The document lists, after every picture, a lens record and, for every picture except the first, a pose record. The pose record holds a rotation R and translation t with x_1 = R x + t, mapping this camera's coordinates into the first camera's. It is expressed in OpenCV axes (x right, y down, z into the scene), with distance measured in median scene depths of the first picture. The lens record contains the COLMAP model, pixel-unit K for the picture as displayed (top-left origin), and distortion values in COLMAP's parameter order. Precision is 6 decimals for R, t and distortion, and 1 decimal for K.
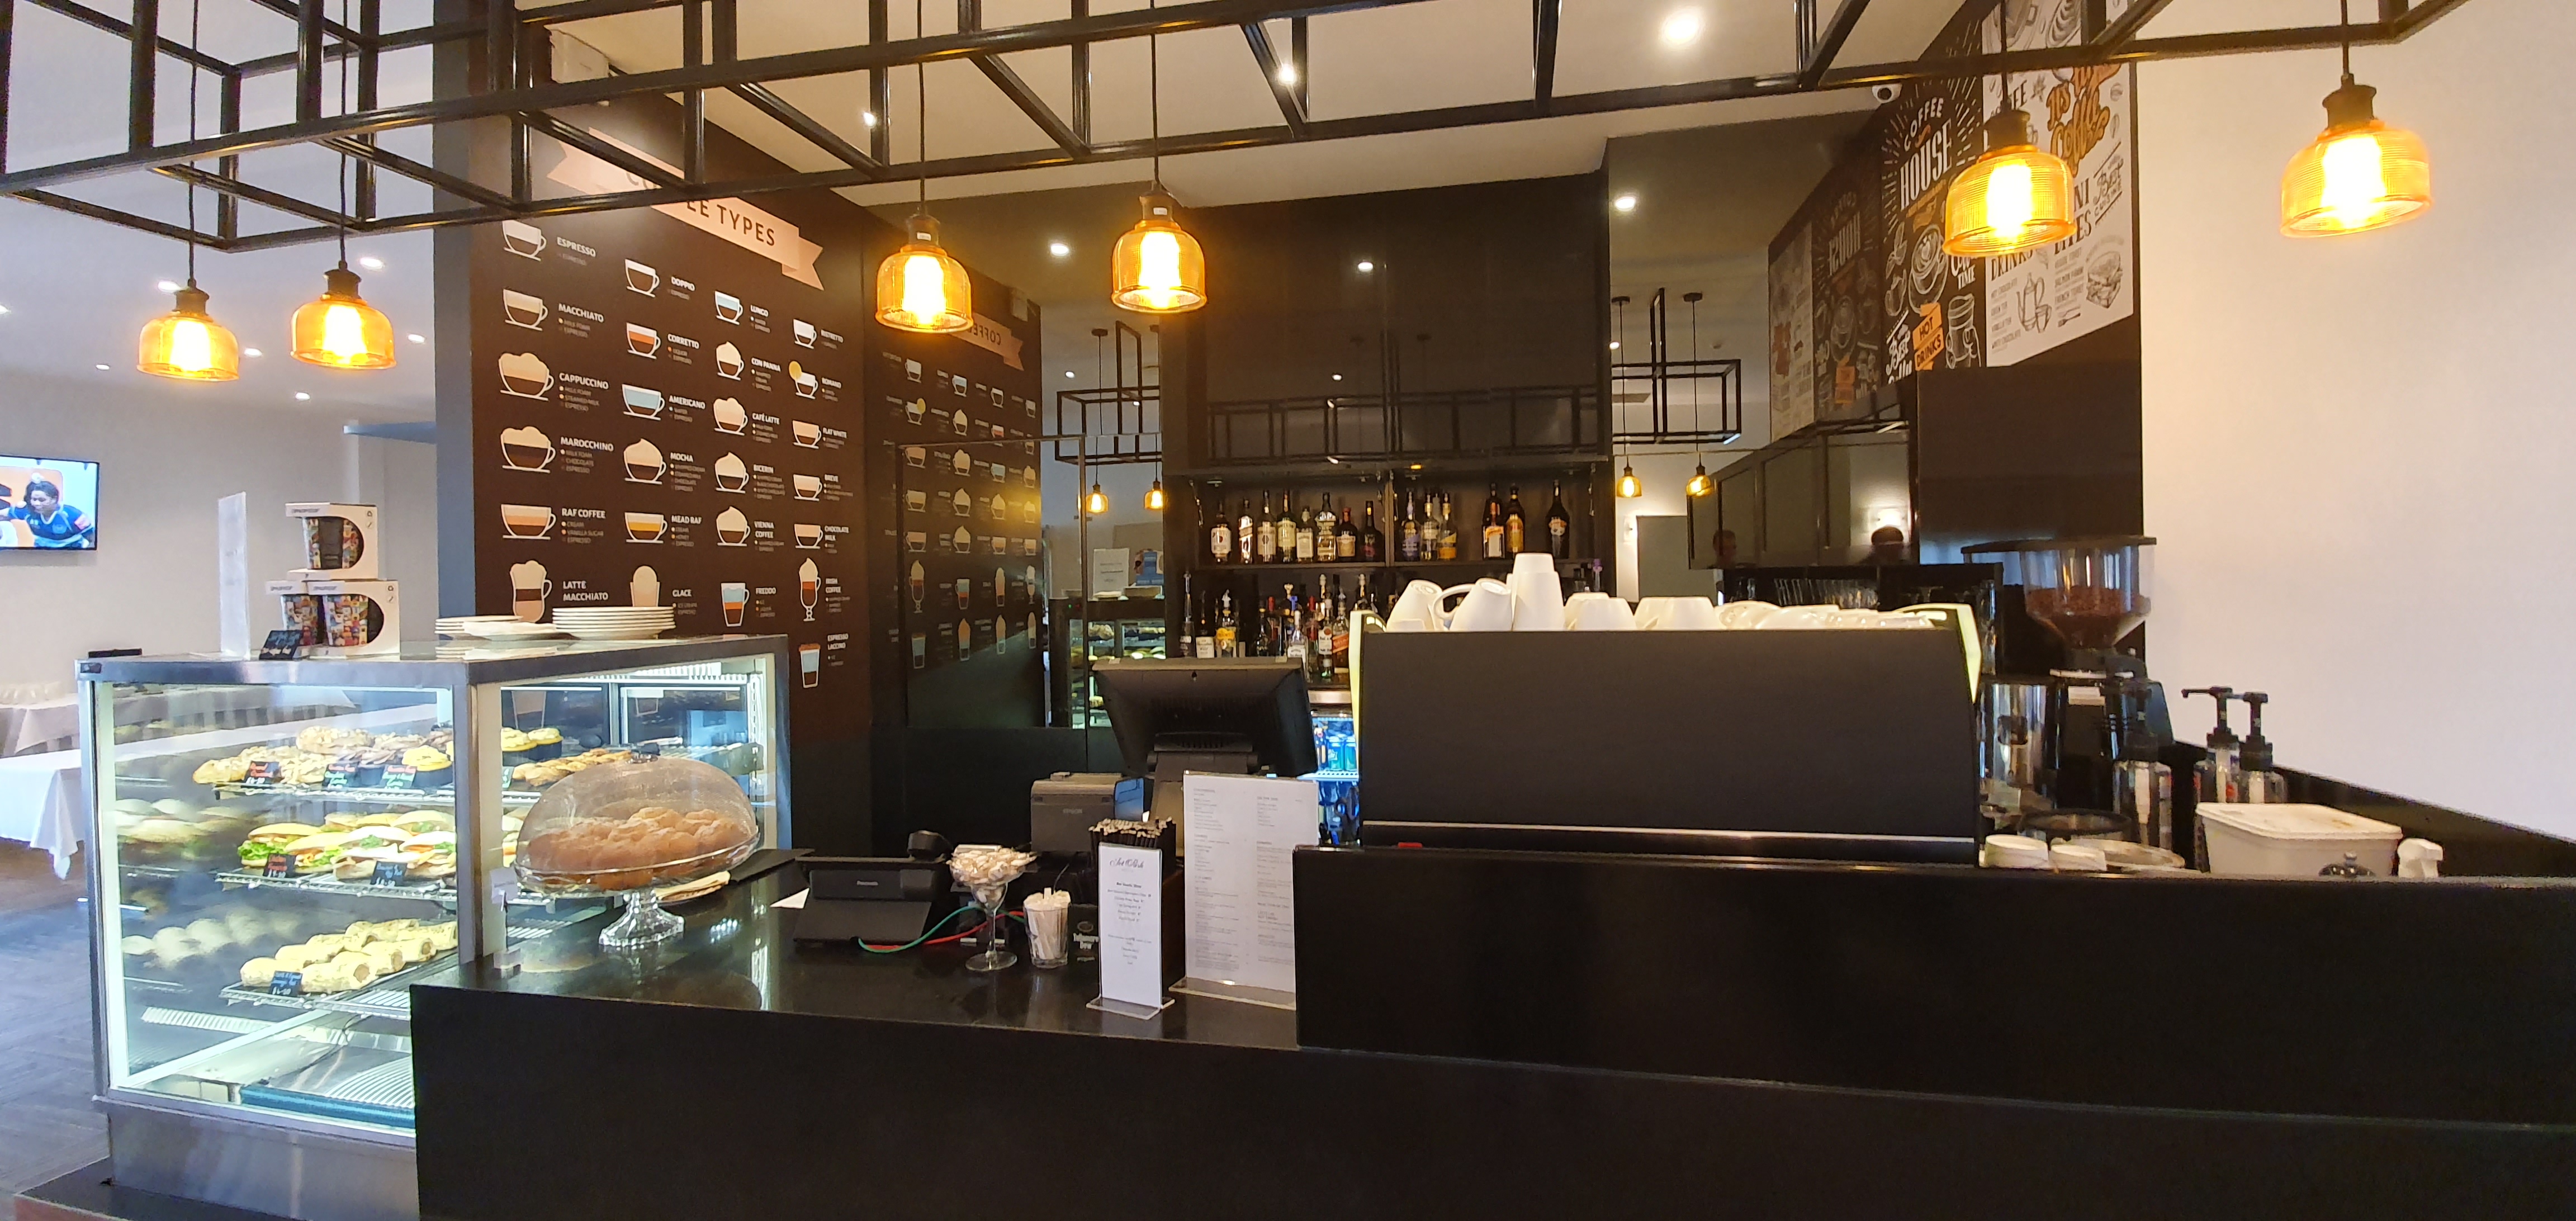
lens RADIAL K [[1029.5, 0, 1309.2], [0, 1029.5, 586.6], [0, 0, 1]] dist [-0.007244, -0.001188]
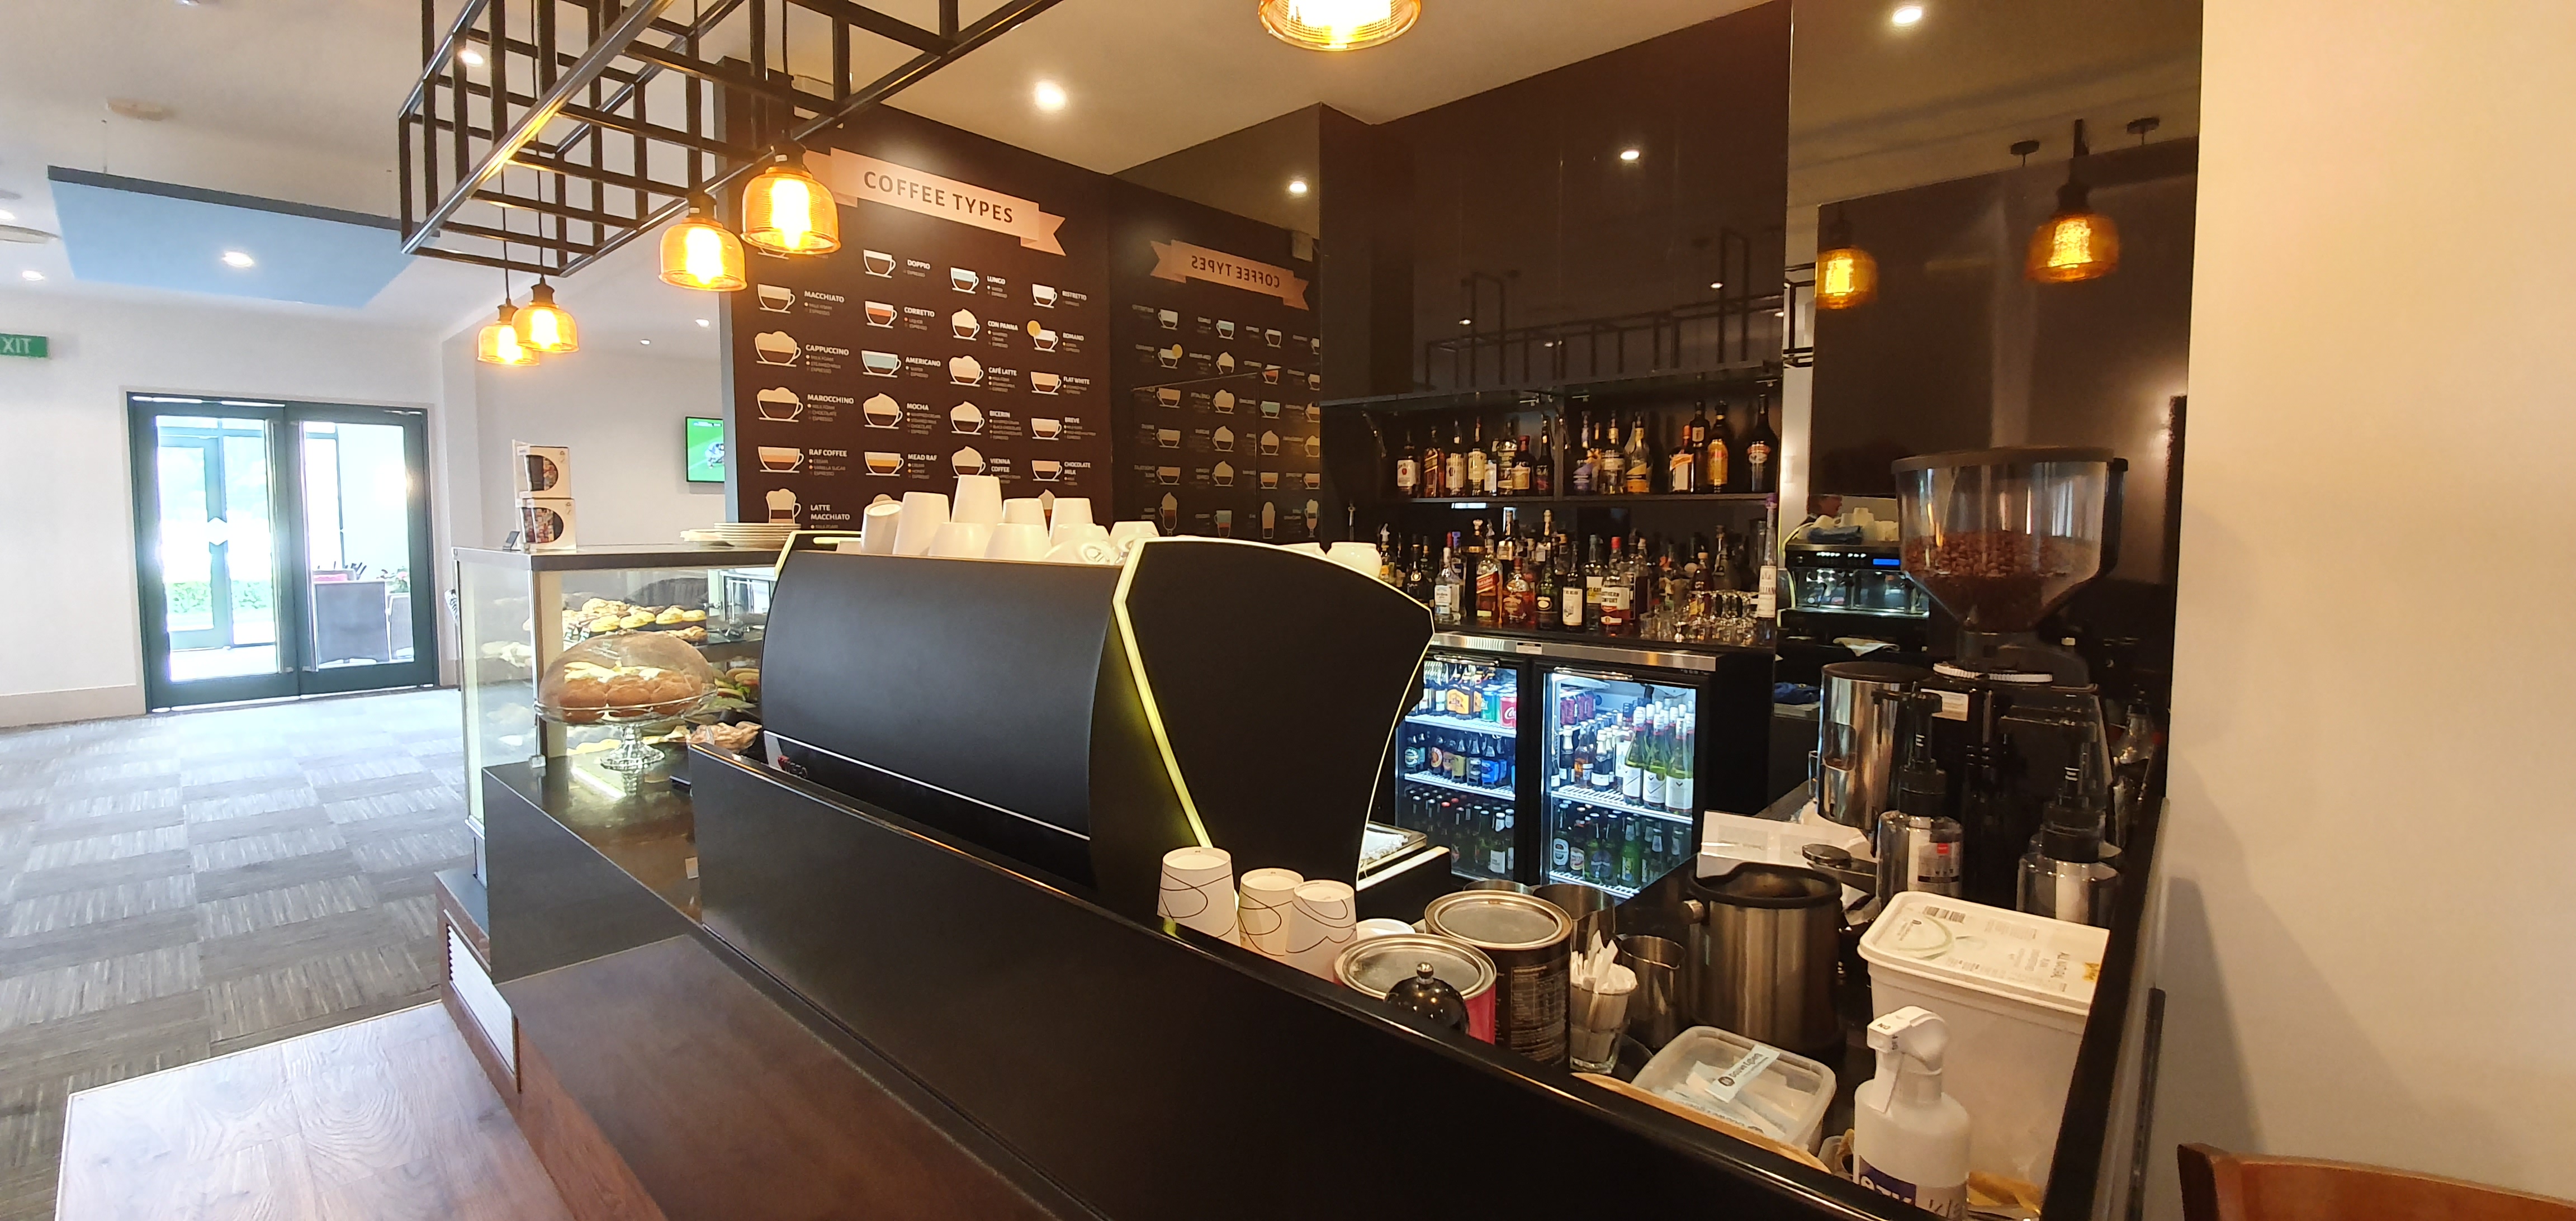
lens RADIAL K [[1029.5, 0, 1294.9], [0, 1029.5, 583.4], [0, 0, 1]] dist [-0.007244, -0.001188]
pose [[0.861505, 0.049450, -0.505335, 0.393447], [-0.020922, 0.997858, 0.061977, 0.000702], [0.507318, -0.042821, 0.860695, 0.141209]]
